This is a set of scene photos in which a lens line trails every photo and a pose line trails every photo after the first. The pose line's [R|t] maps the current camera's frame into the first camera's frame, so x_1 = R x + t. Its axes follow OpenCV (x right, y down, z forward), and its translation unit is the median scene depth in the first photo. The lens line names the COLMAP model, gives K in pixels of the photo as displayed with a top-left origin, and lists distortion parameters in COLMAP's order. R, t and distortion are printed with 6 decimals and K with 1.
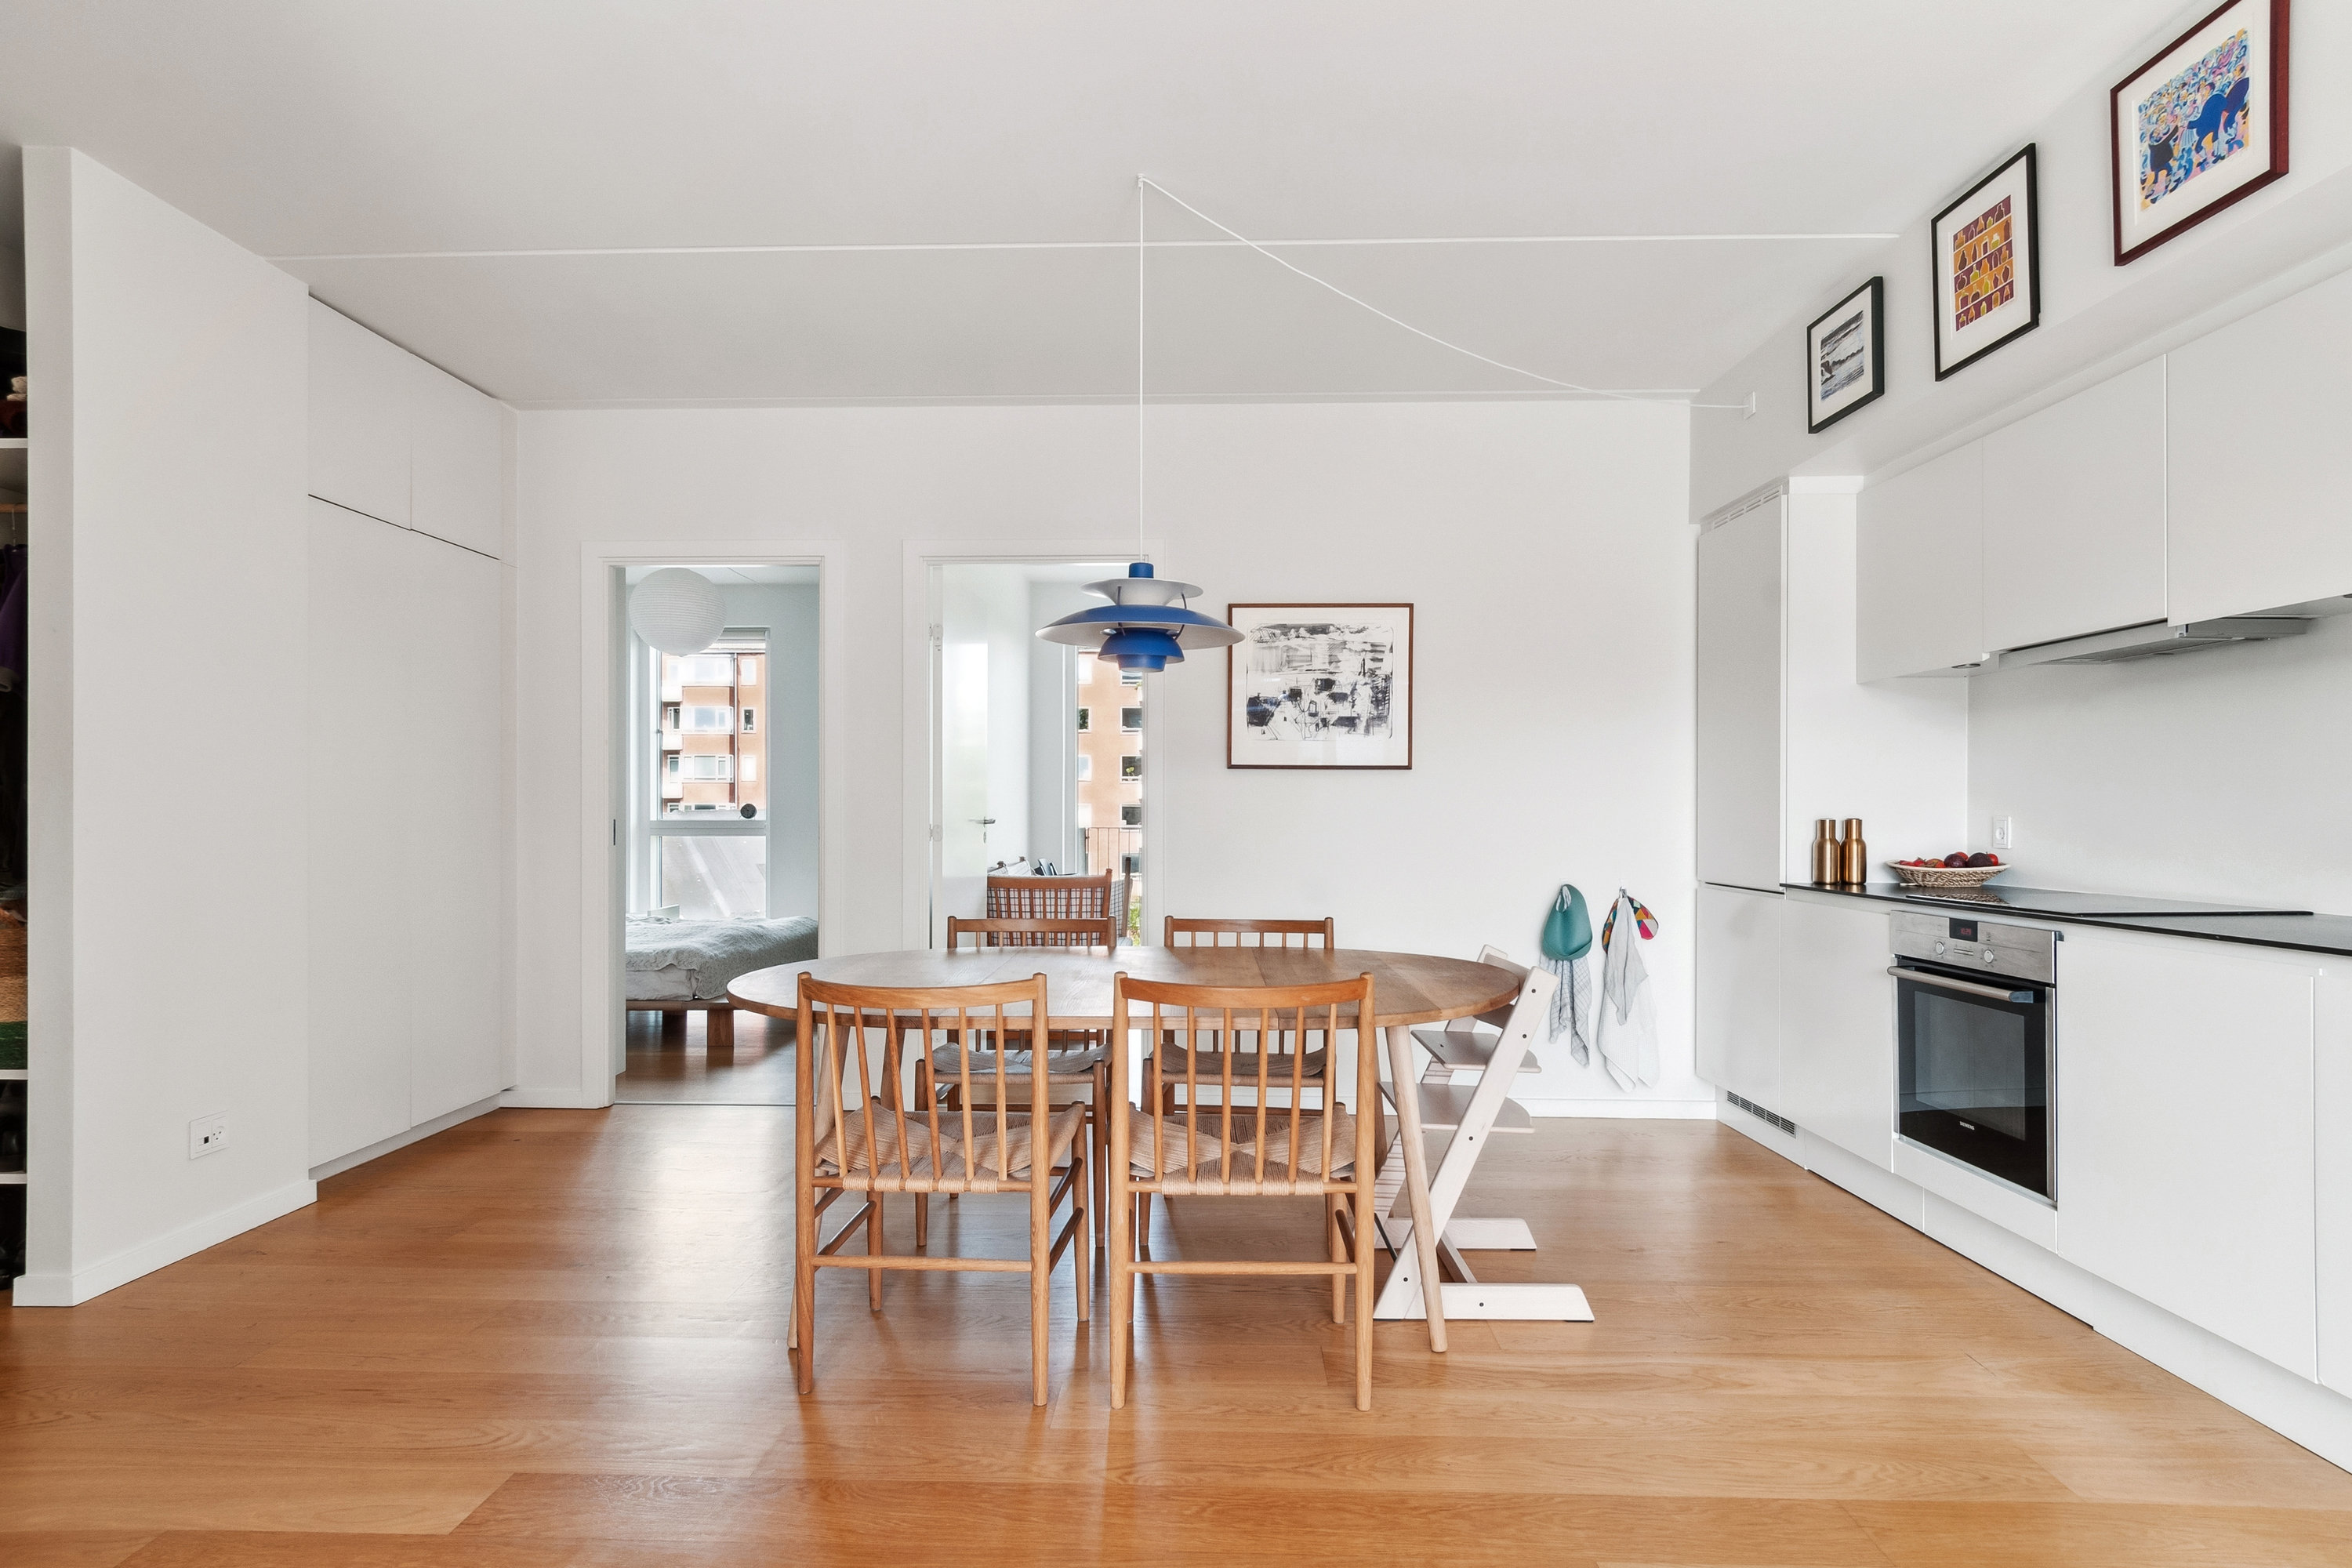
lens RADIAL K [[1235.0, 0, 1171.1], [0, 1235.0, 804.5], [0, 0, 1]] dist [0.003626, -0.001778]
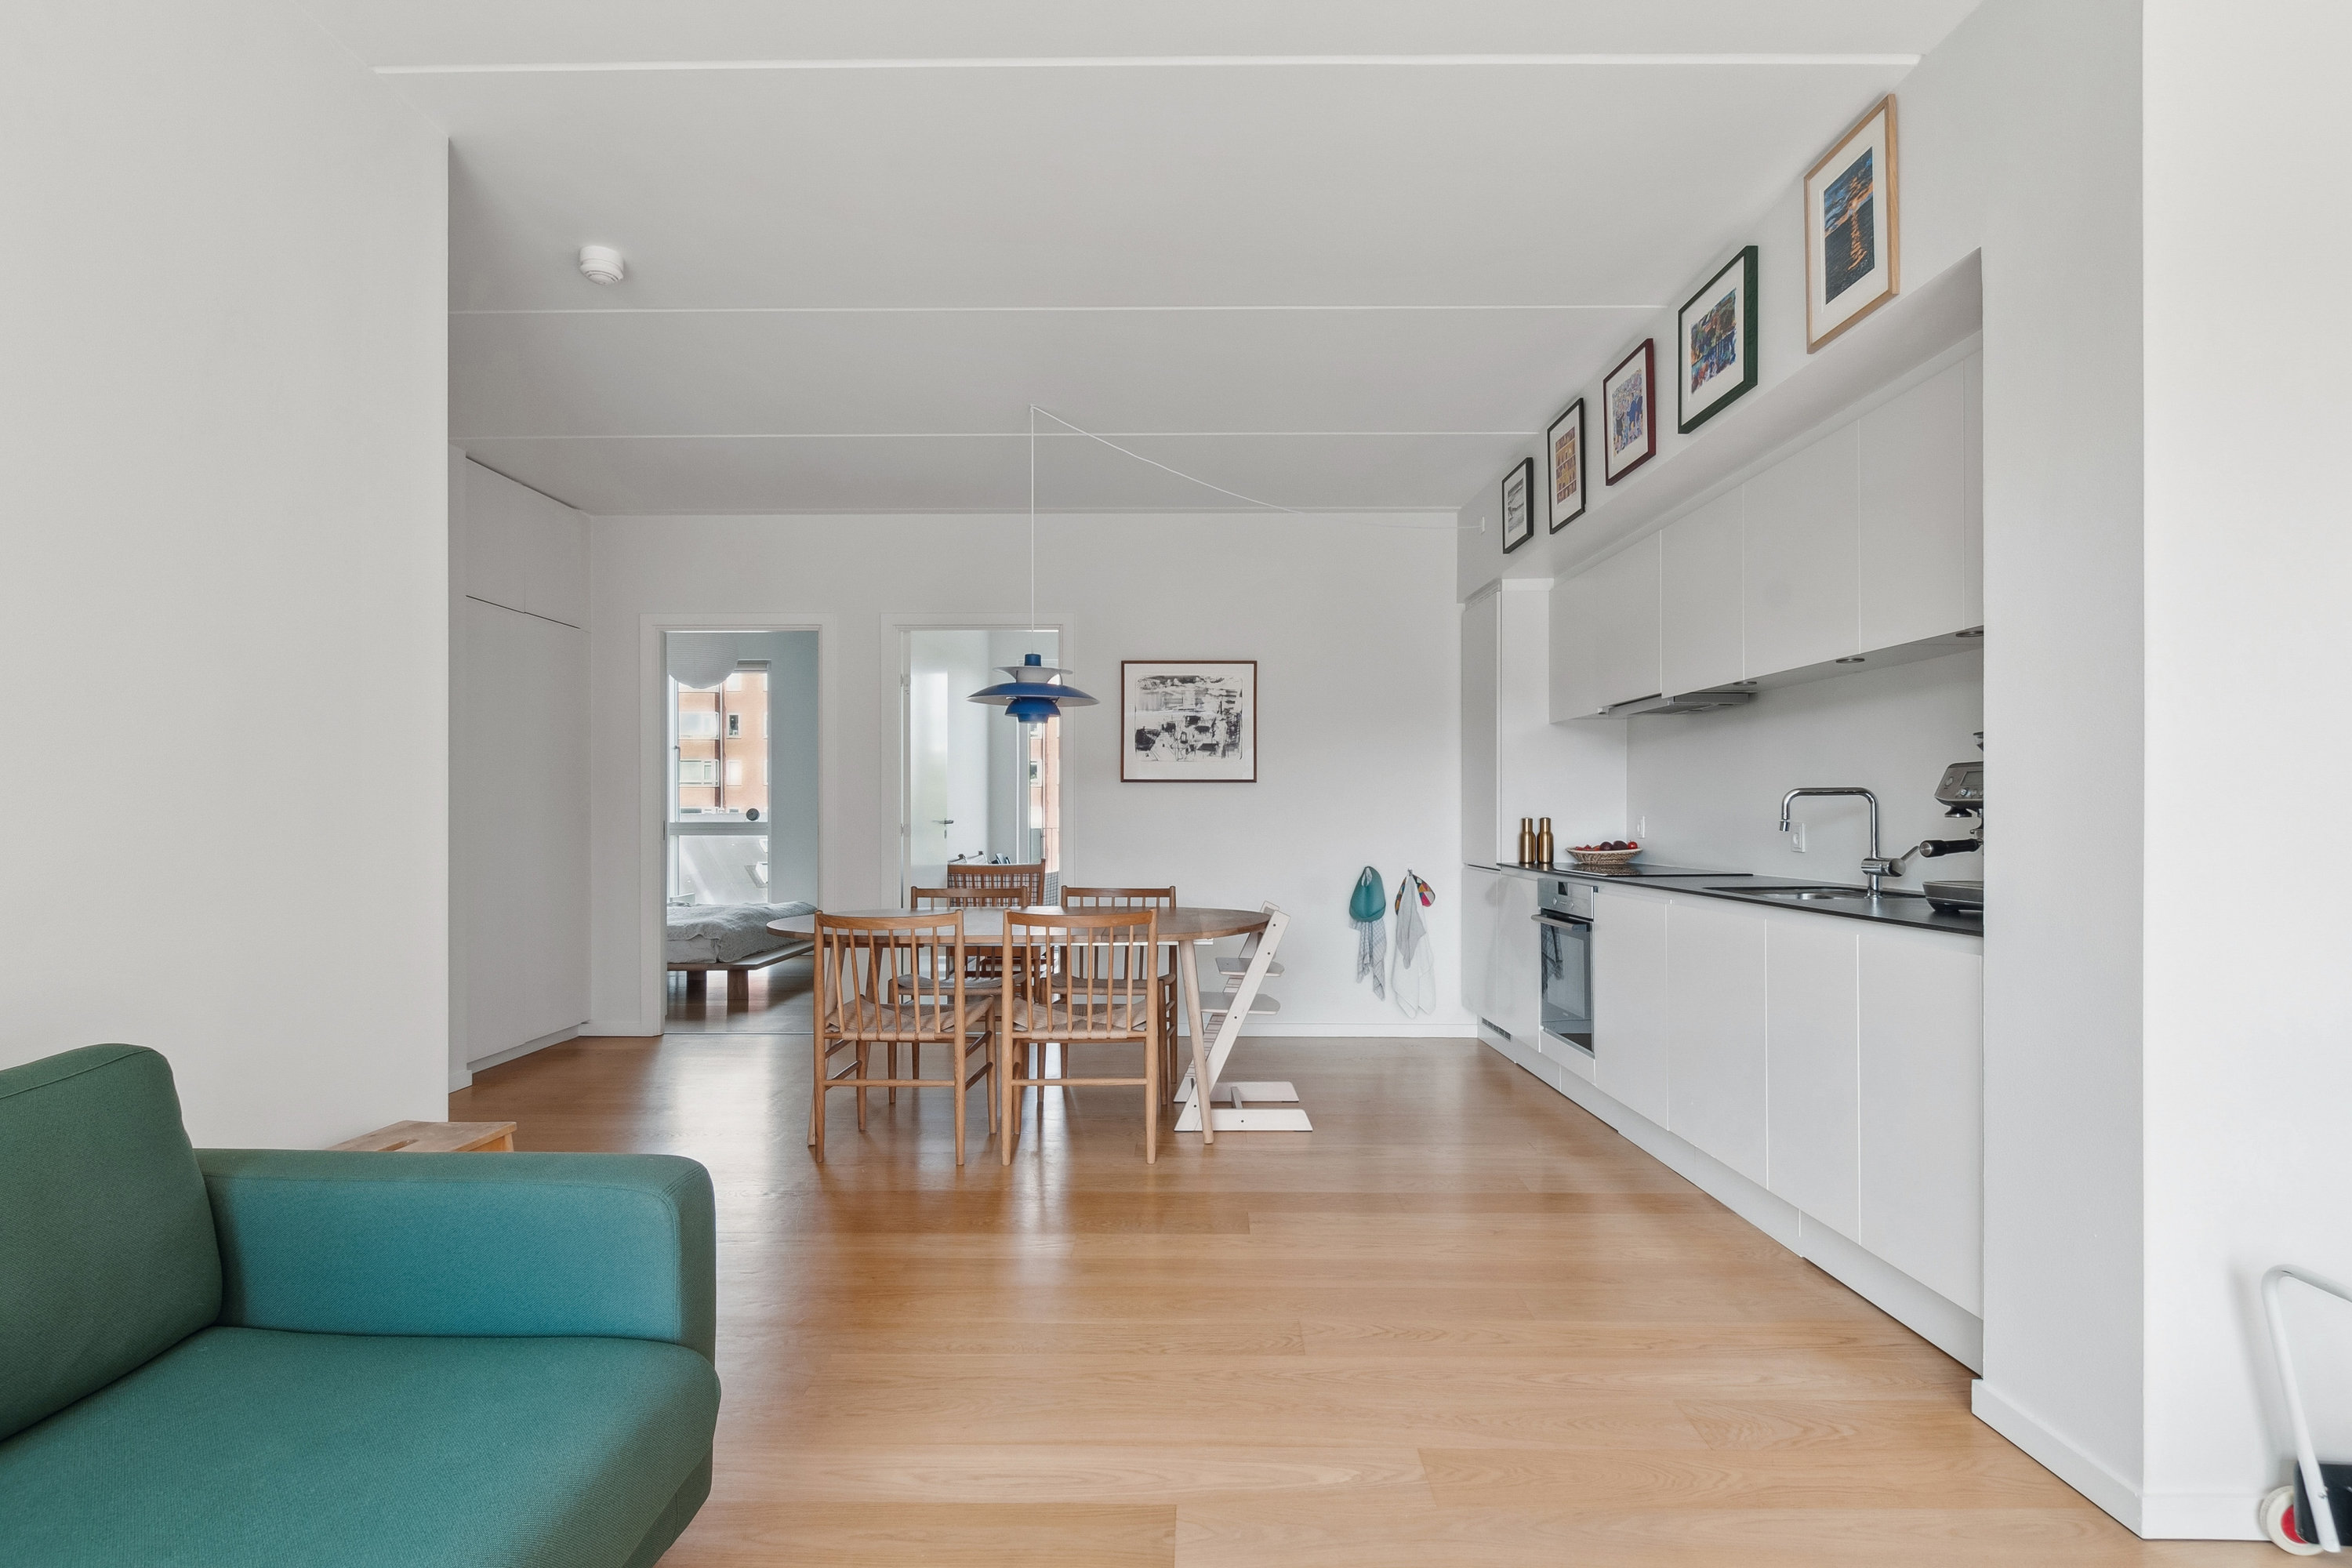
lens RADIAL K [[1228.9, 0, 1180.1], [0, 1228.9, 801.7], [0, 0, 1]] dist [0.011344, -0.013399]
pose [[0.999775, -0.002200, 0.021103, 0.082358], [0.002282, 0.999990, -0.003832, -0.002122], [-0.021095, 0.003879, 0.999770, -0.354944]]
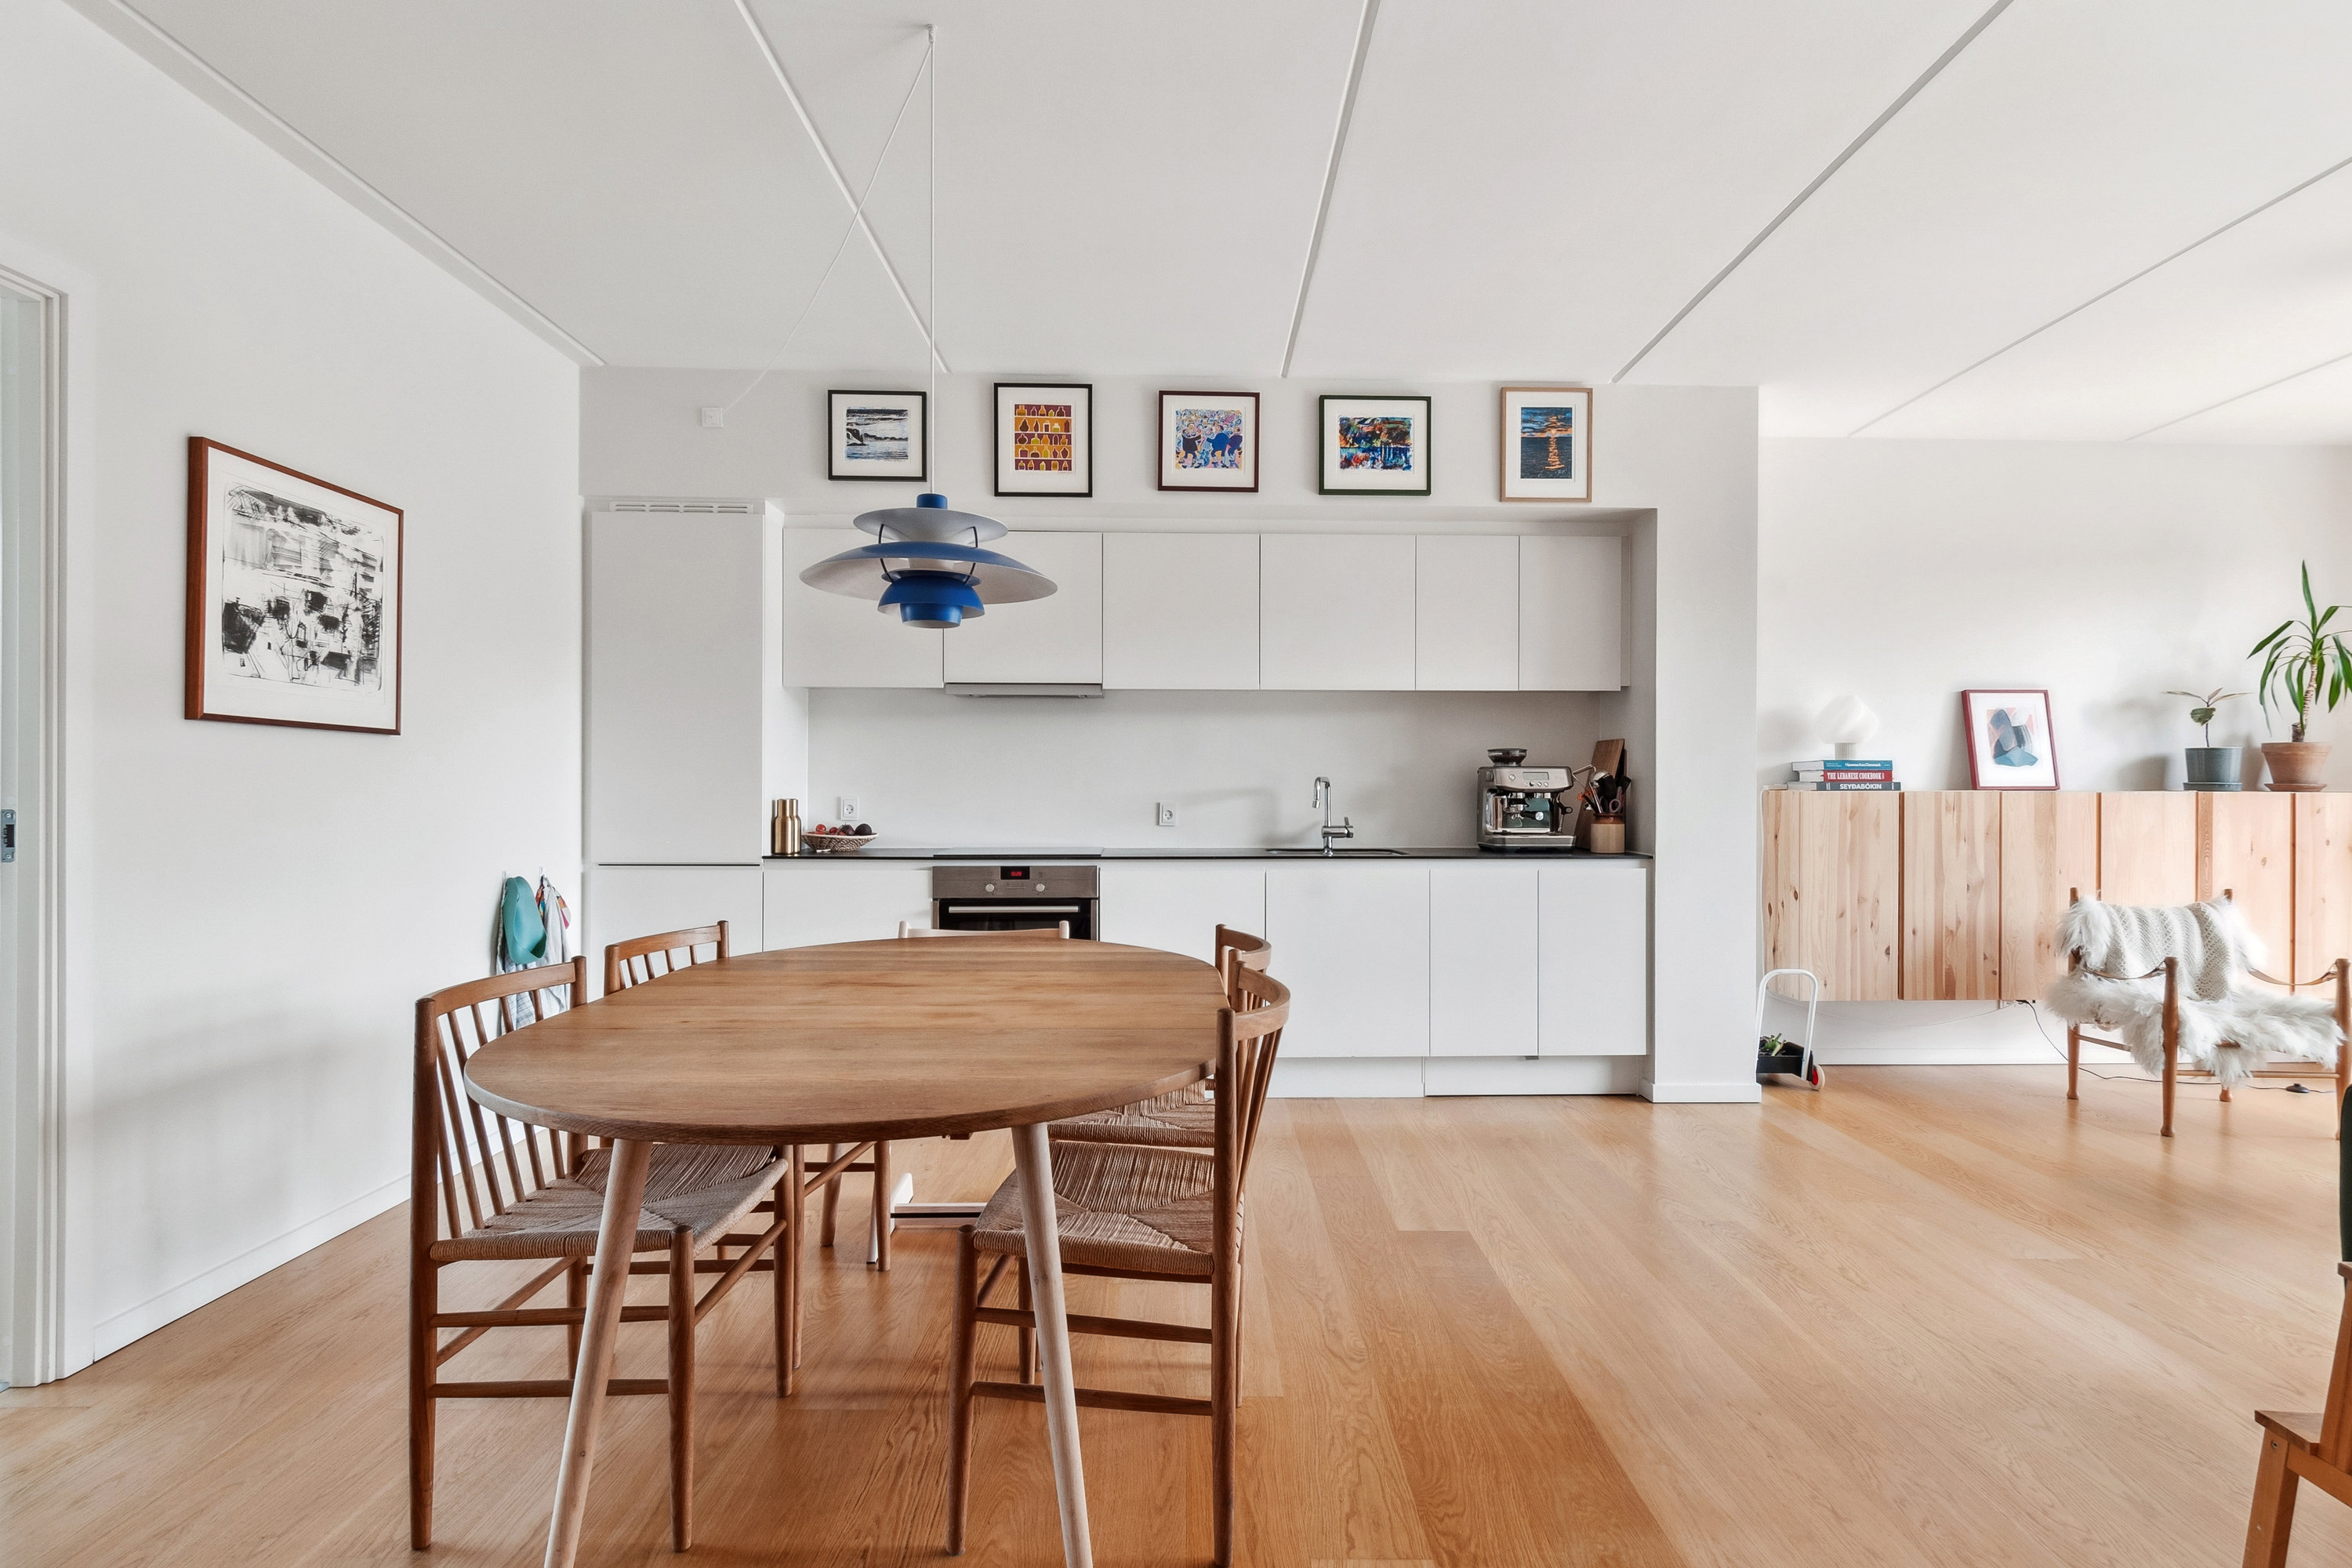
lens RADIAL K [[1228.9, 0, 1180.1], [0, 1228.9, 801.7], [0, 0, 1]] dist [0.011344, -0.013399]
pose [[-0.037329, -0.006146, 0.999284, -0.556960], [-0.007958, 0.999951, 0.005853, 0.003128], [-0.999271, -0.007734, -0.037377, 0.561715]]
